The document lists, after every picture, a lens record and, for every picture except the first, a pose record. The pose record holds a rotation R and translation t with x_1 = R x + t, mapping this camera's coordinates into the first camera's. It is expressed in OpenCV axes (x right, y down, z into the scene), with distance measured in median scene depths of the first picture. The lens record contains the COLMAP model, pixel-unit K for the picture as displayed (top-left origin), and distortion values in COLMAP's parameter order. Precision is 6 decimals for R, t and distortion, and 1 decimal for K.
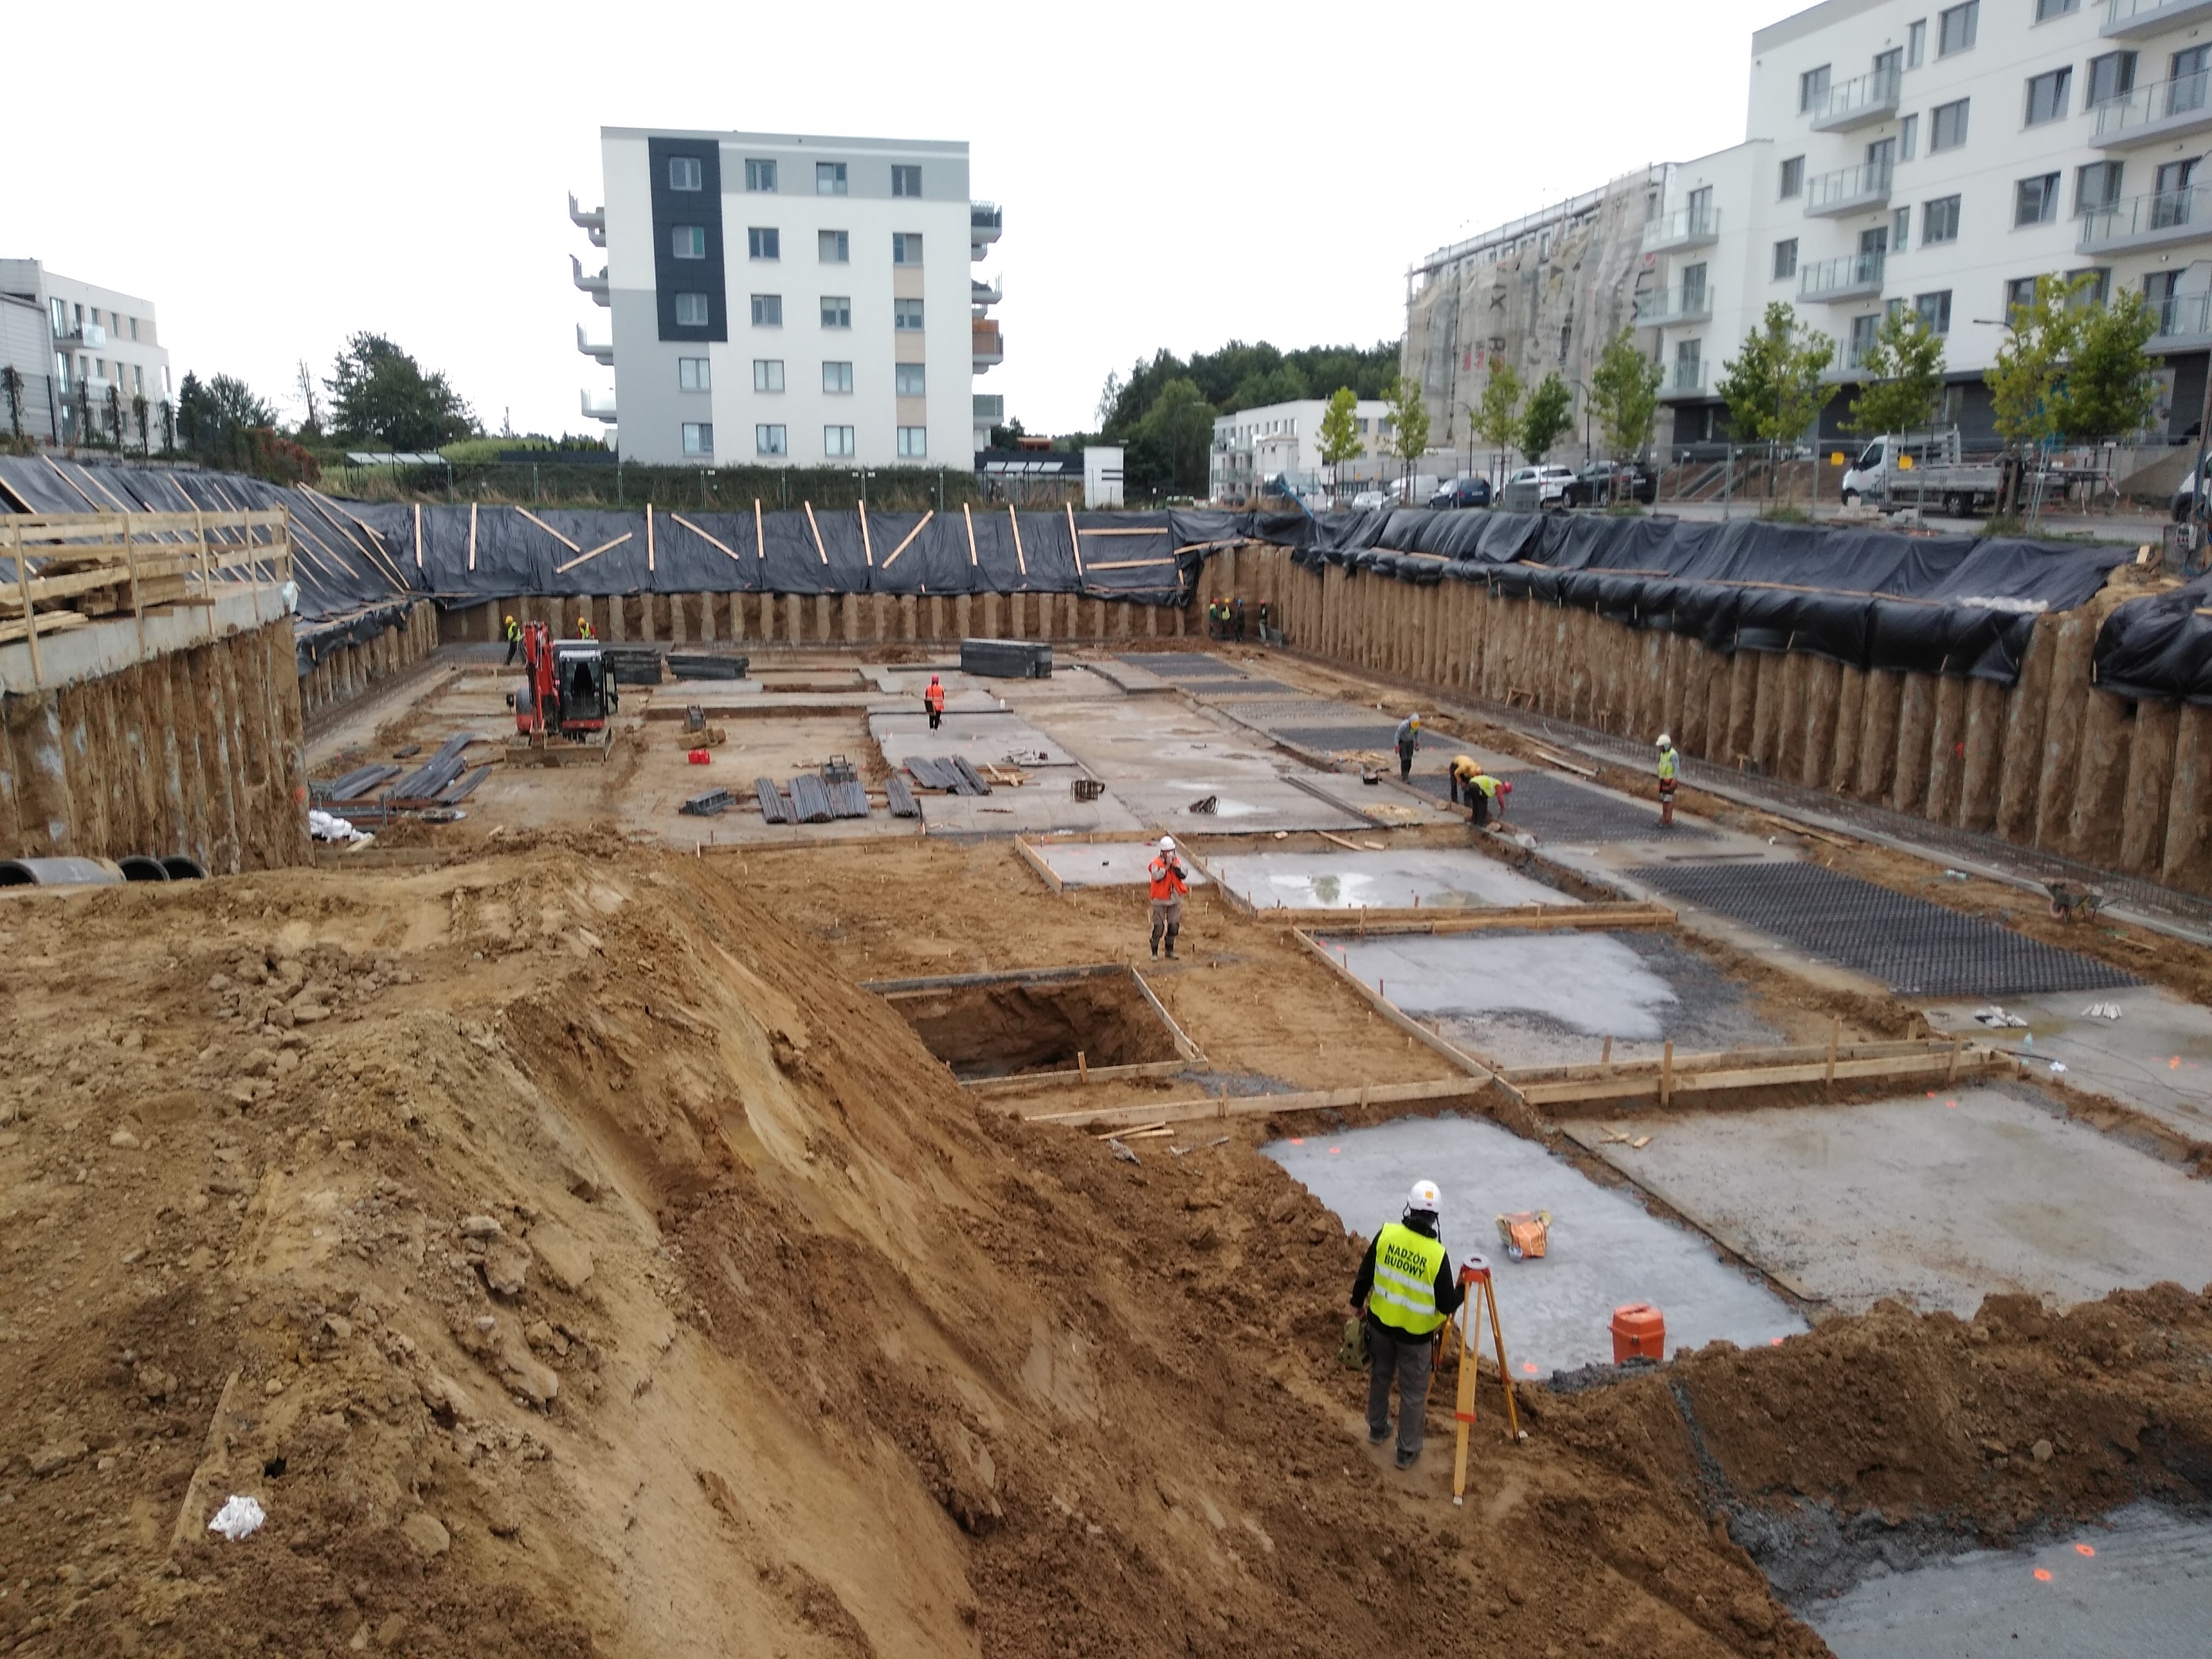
lens RADIAL K [[1703.3, 0, 1112.5], [0, 1703.3, 803.3], [0, 0, 1]] dist [0.100414, -0.161459]
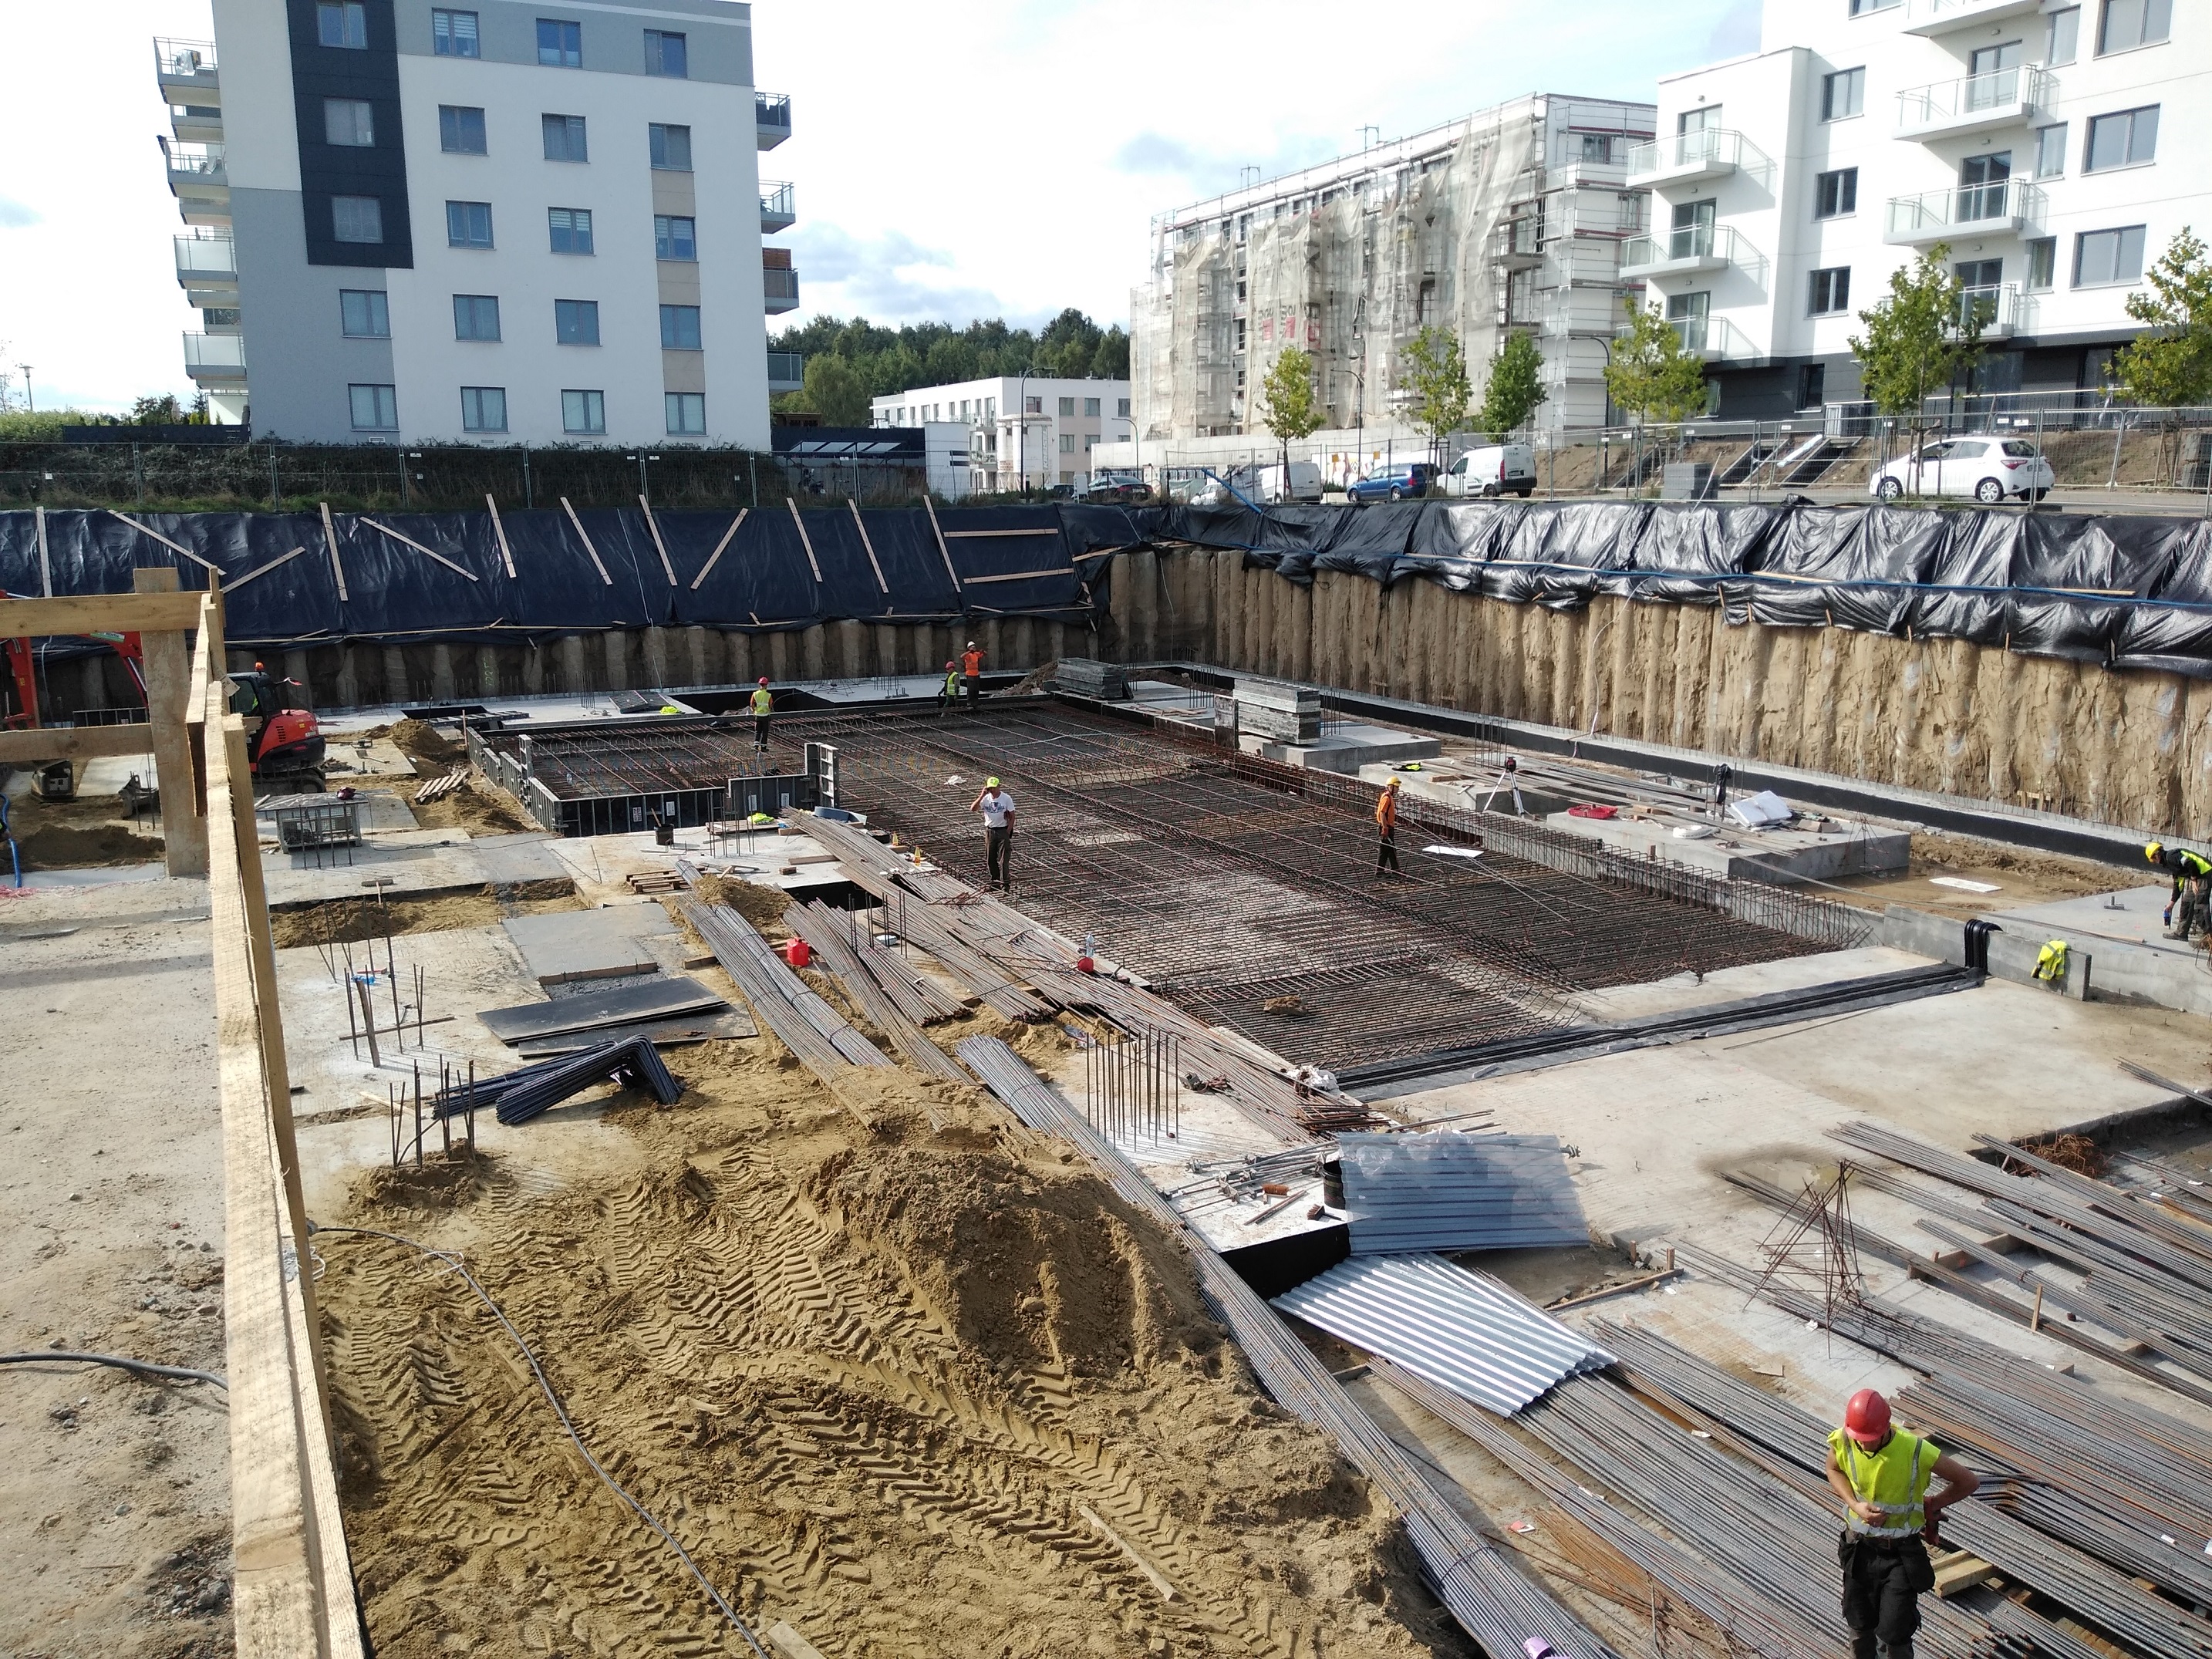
lens RADIAL K [[1703.3, 0, 1112.5], [0, 1703.3, 803.3], [0, 0, 1]] dist [0.100414, -0.161459]
pose [[0.965046, -0.055054, 0.256233, -0.141687], [0.053269, 0.998483, 0.013907, -0.046251], [-0.256610, 0.000229, 0.966515, 0.249547]]
